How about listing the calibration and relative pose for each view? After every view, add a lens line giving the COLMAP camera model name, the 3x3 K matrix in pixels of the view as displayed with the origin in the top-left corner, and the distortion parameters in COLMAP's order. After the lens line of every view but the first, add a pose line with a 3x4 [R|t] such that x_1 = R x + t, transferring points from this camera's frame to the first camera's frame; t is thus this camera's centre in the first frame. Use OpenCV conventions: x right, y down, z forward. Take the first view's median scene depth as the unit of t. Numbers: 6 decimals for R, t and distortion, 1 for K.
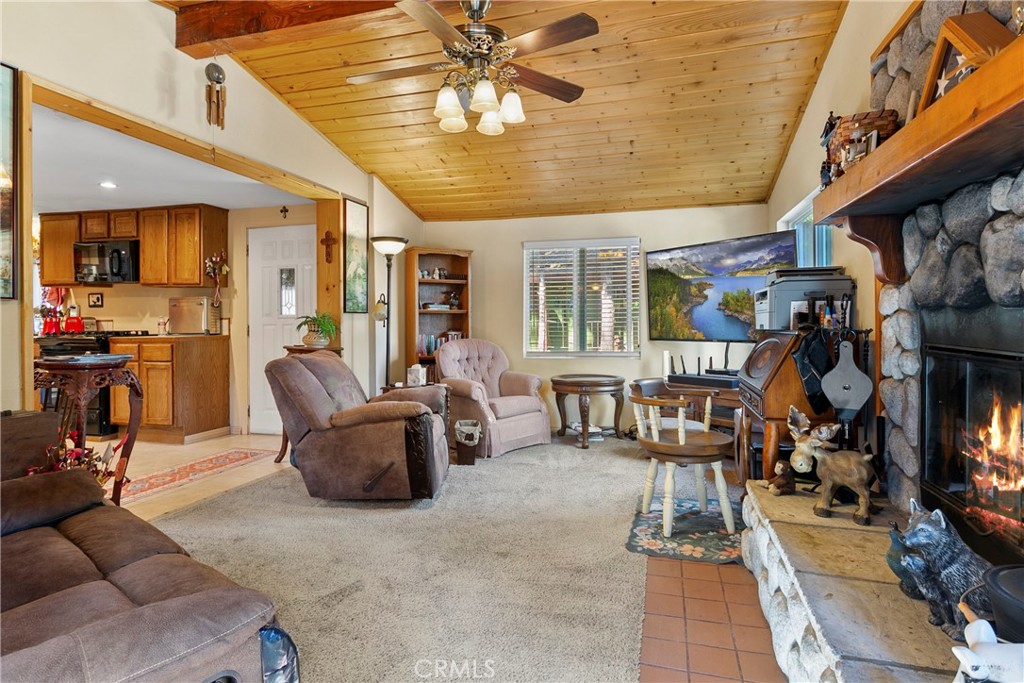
lens RADIAL K [[520.0, 0, 504.5], [0, 520.0, 317.1], [0, 0, 1]] dist [-0.012848, 0.003283]
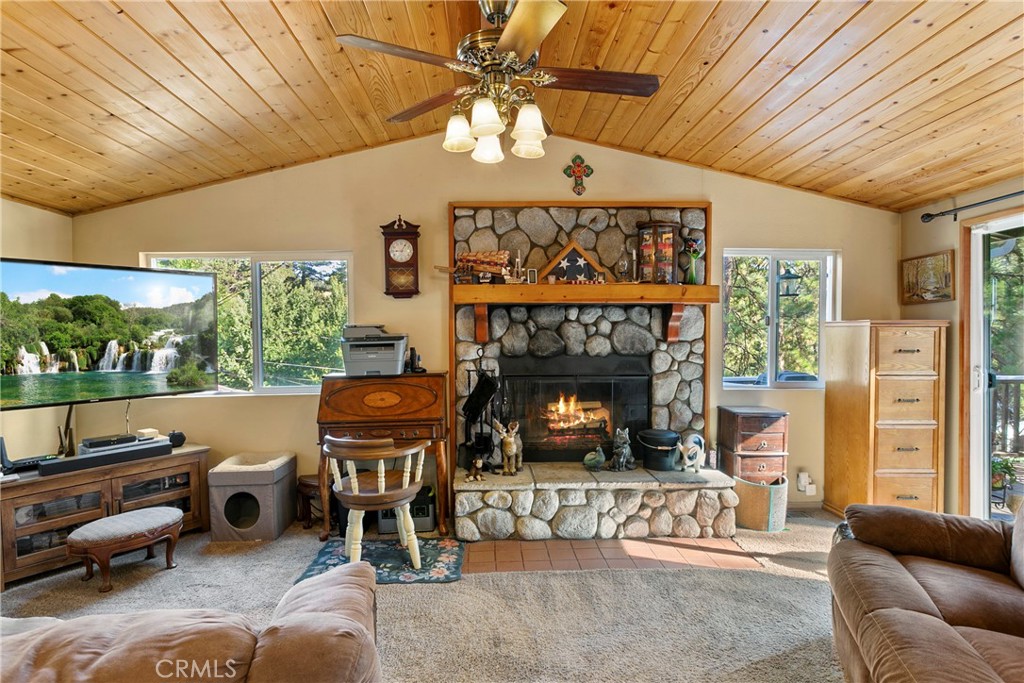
lens RADIAL K [[520.0, 0, 508.2], [0, 520.0, 346.1], [0, 0, 1]] dist [-0.012848, 0.003283]
pose [[-0.314702, -0.011767, 0.949118, -0.412079], [0.012515, 0.999785, 0.016545, -0.033592], [-0.949108, 0.017085, -0.314487, 0.606532]]
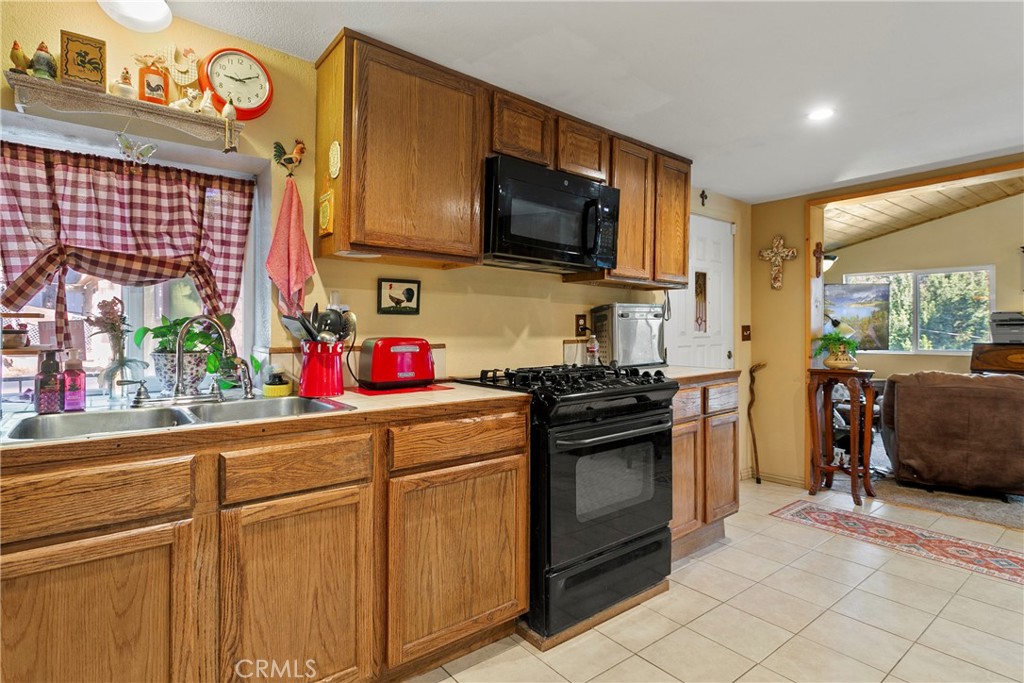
lens RADIAL K [[520.0, 0, 497.3], [0, 520.0, 325.2], [0, 0, 1]] dist [-0.012848, 0.003283]
pose [[0.600063, 0.010049, 0.799889, -1.193370], [-0.008344, 0.999945, -0.006303, -0.009186], [-0.799909, -0.002892, 0.600114, 0.774533]]
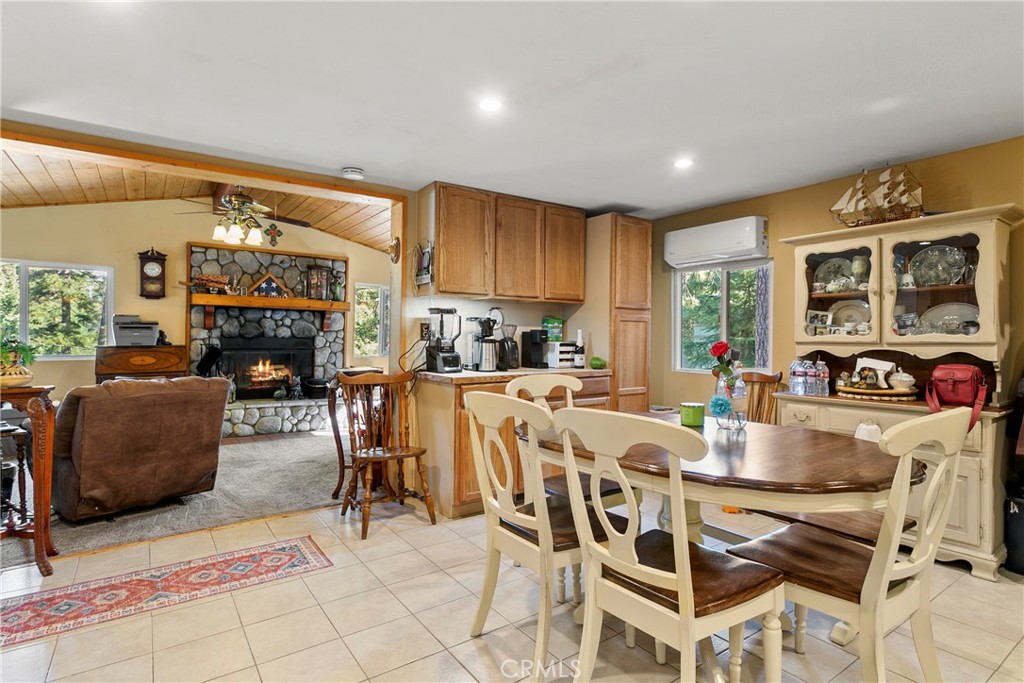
lens RADIAL K [[520.0, 0, 507.1], [0, 520.0, 339.1], [0, 0, 1]] dist [-0.012848, 0.003283]
pose [[-0.778435, -0.003708, 0.627714, -0.999223], [-0.005983, 0.999981, -0.001514, -0.004792], [-0.627696, -0.004934, -0.778443, 0.910720]]
